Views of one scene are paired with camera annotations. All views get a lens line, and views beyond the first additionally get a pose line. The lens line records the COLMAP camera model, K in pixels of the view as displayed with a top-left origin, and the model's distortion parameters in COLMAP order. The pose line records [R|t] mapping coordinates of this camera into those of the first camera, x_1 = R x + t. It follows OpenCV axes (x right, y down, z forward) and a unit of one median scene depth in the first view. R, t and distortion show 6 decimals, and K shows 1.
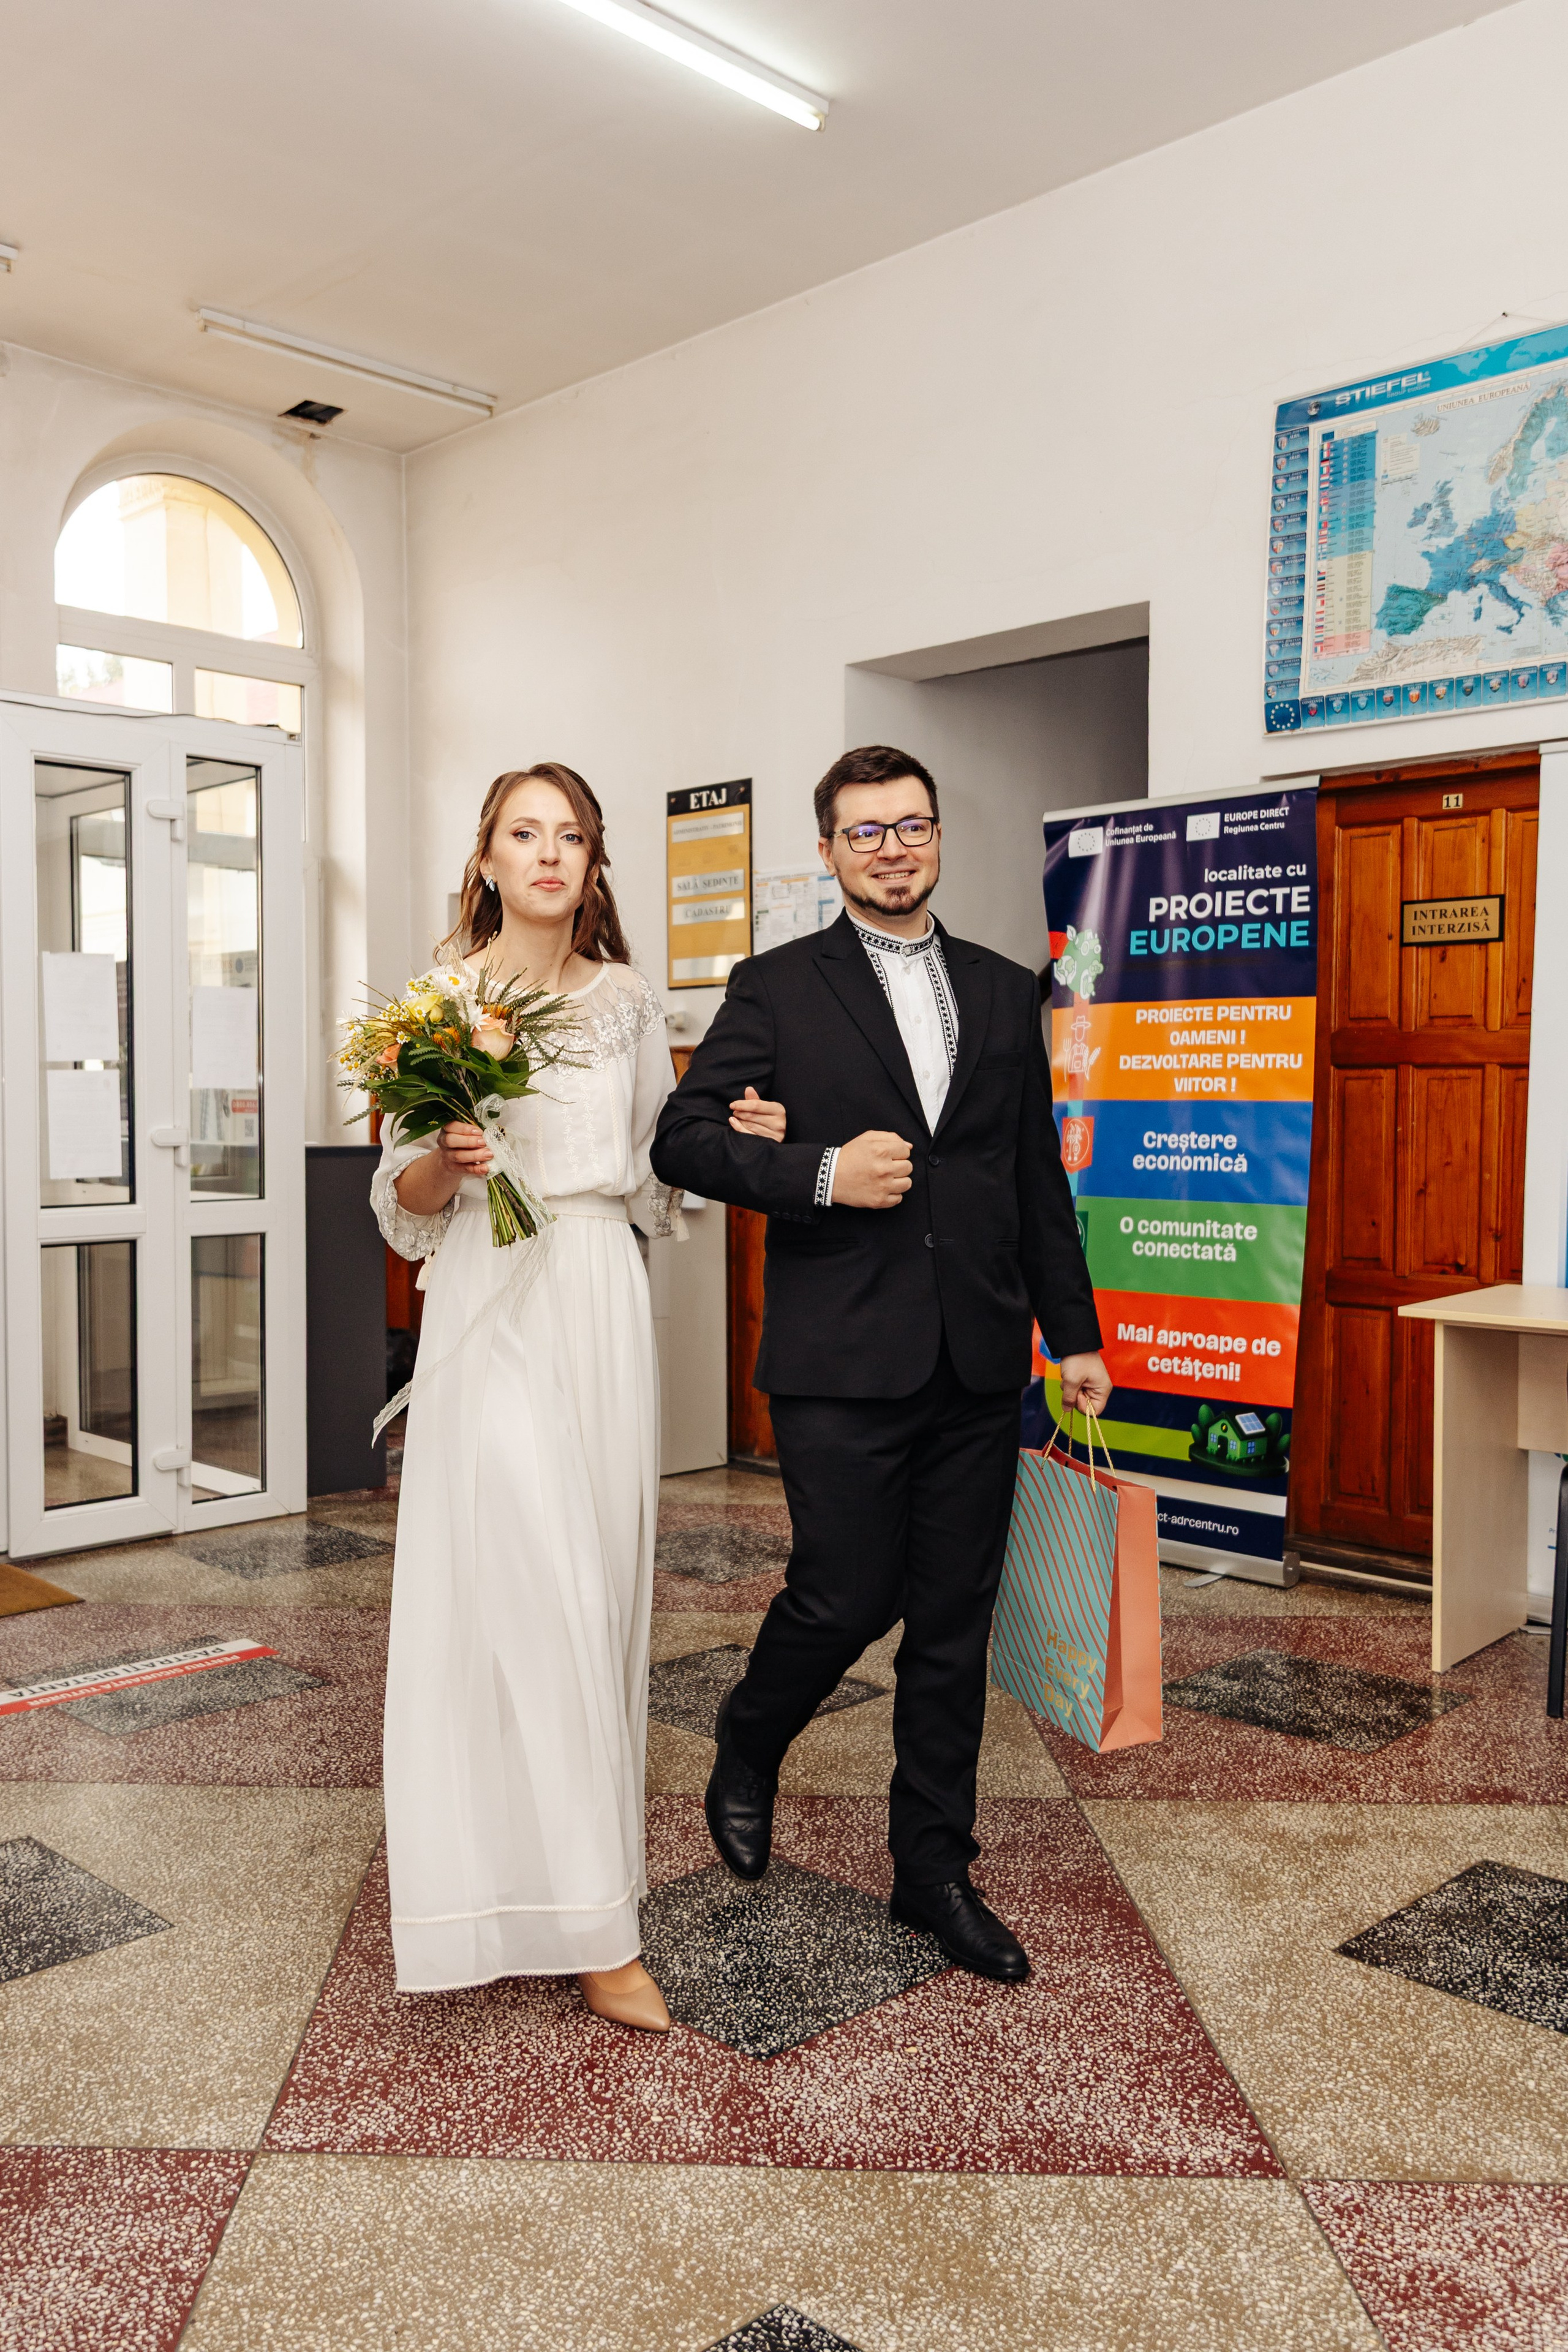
lens RADIAL K [[1958.7, 0, 782.8], [0, 1958.7, 1179.7], [0, 0, 1]] dist [0.015309, -0.009386]
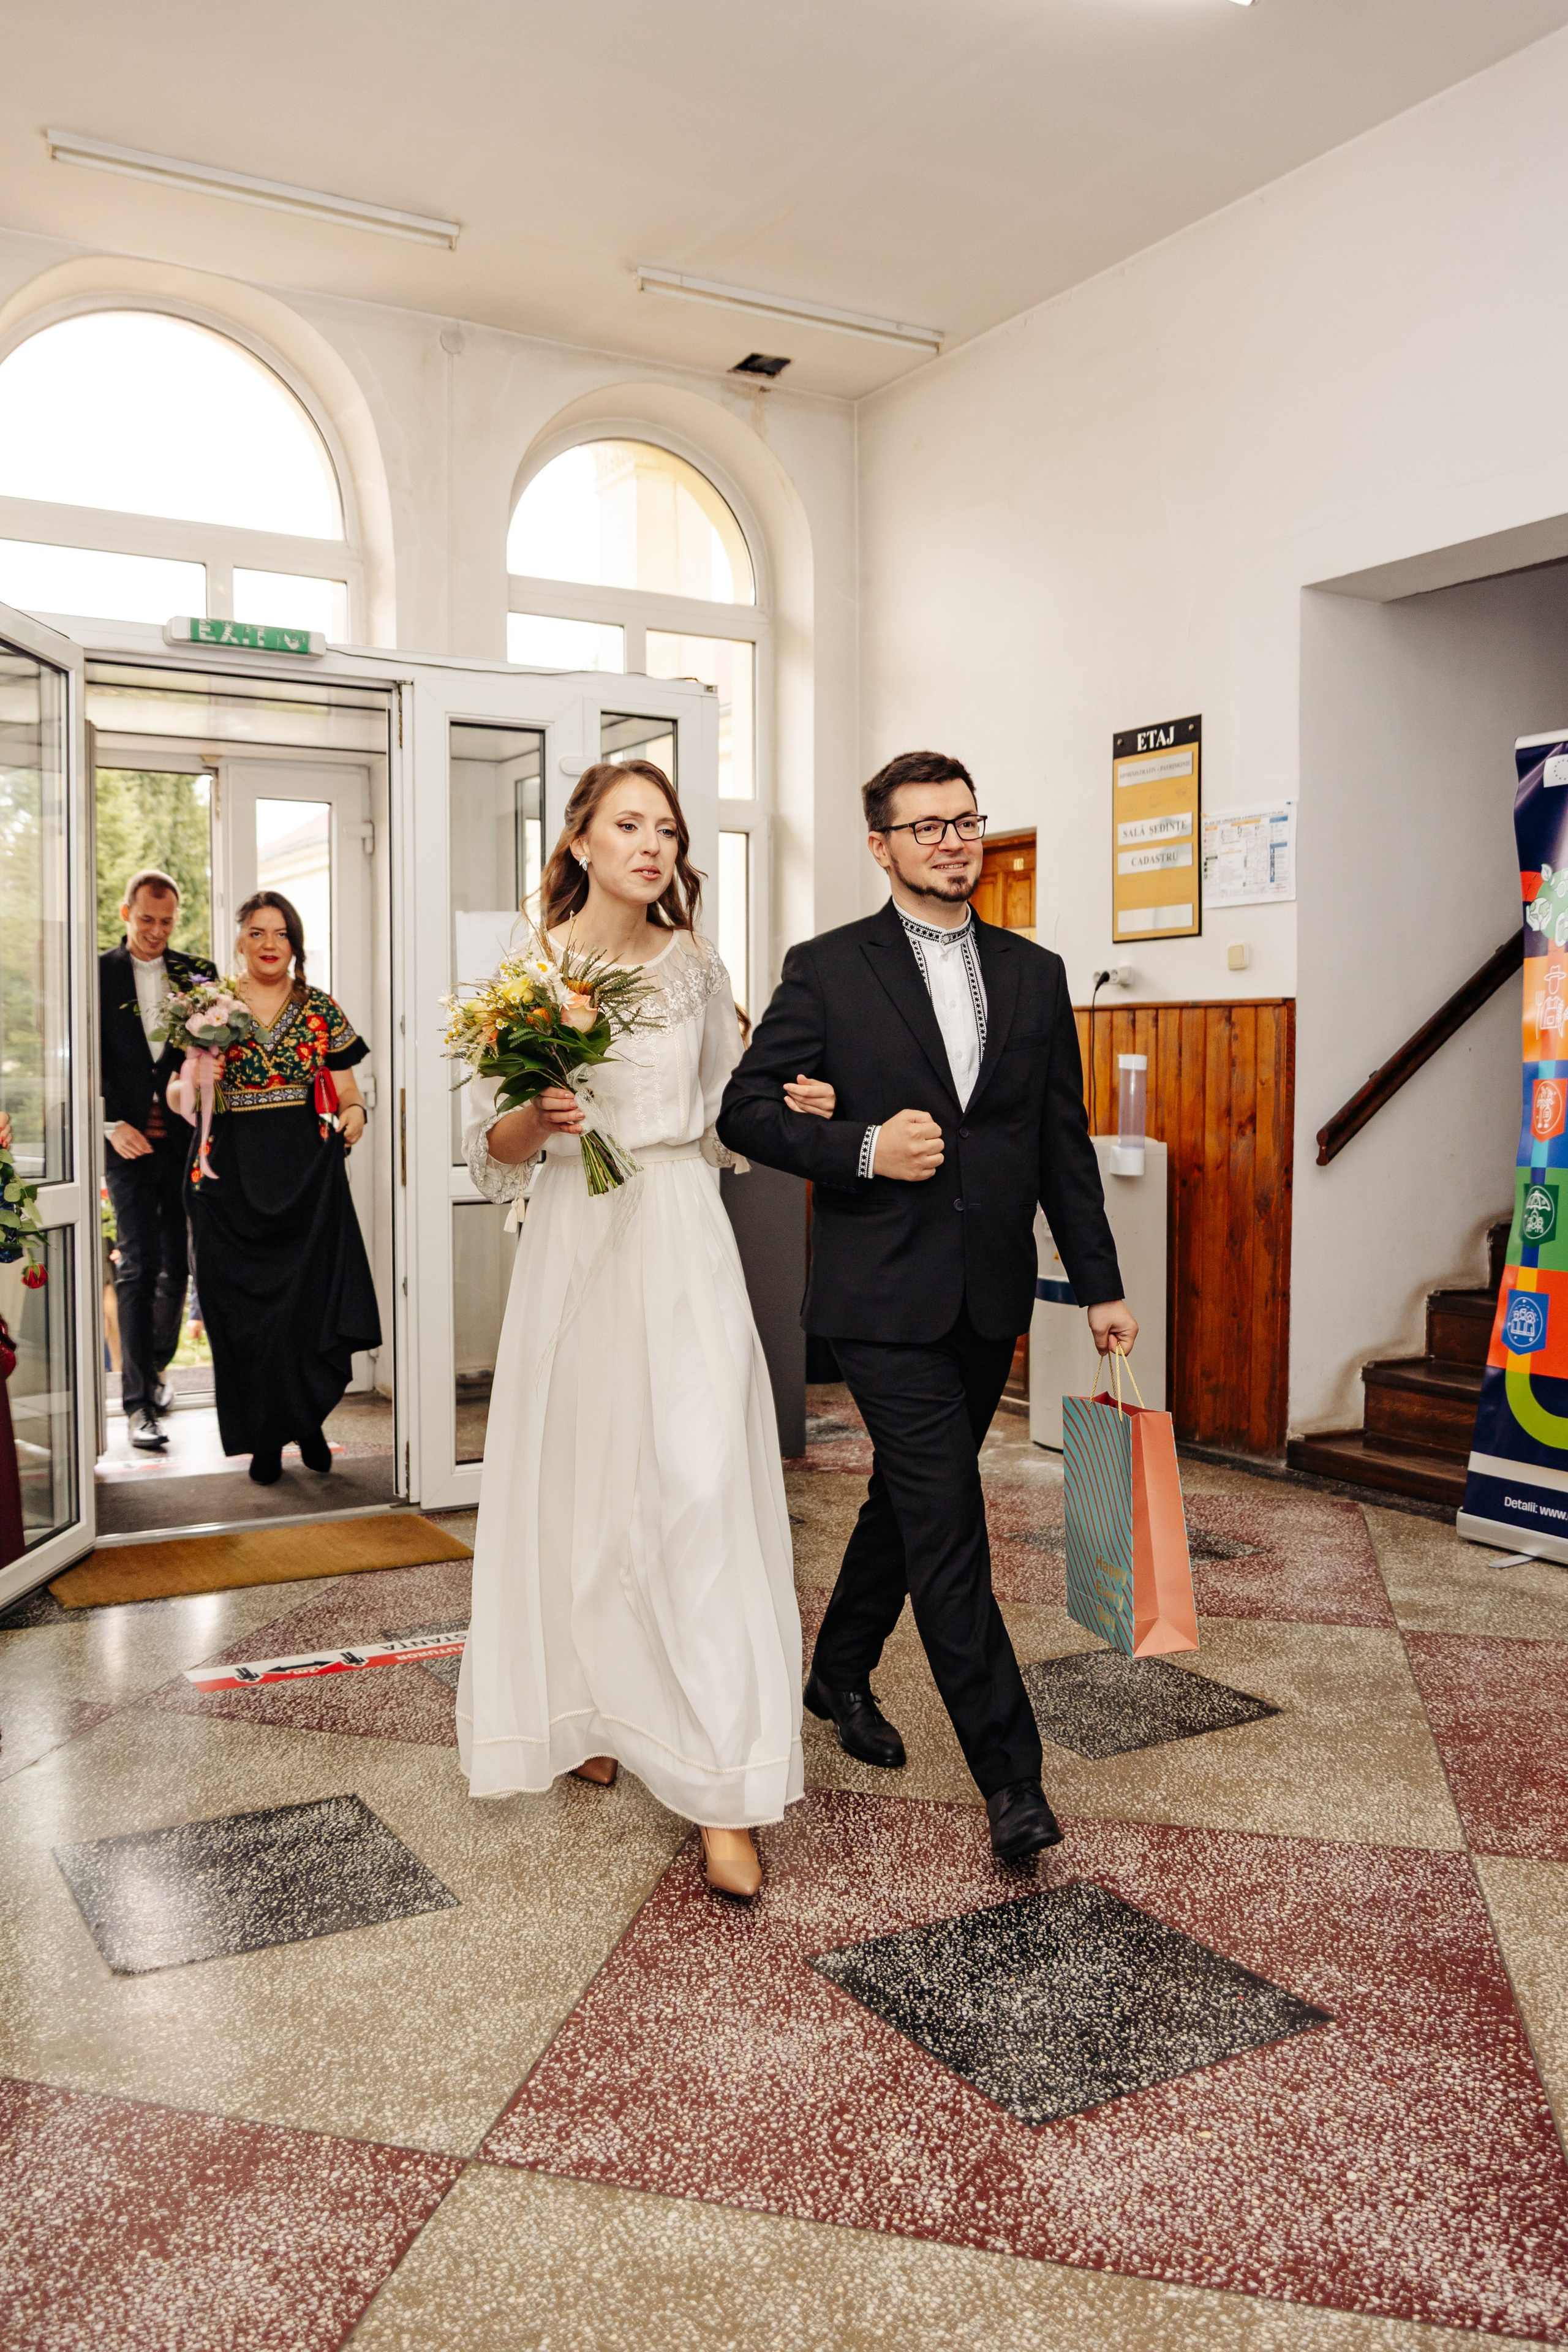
lens RADIAL K [[2011.6, 0, 785.5], [0, 2011.6, 1175.8], [0, 0, 1]] dist [-0.047685, 0.031490]
pose [[0.970570, 0.013705, -0.240429, 0.075458], [-0.010091, 0.999817, 0.016256, 0.002054], [0.240608, -0.013352, 0.970531, 0.081217]]
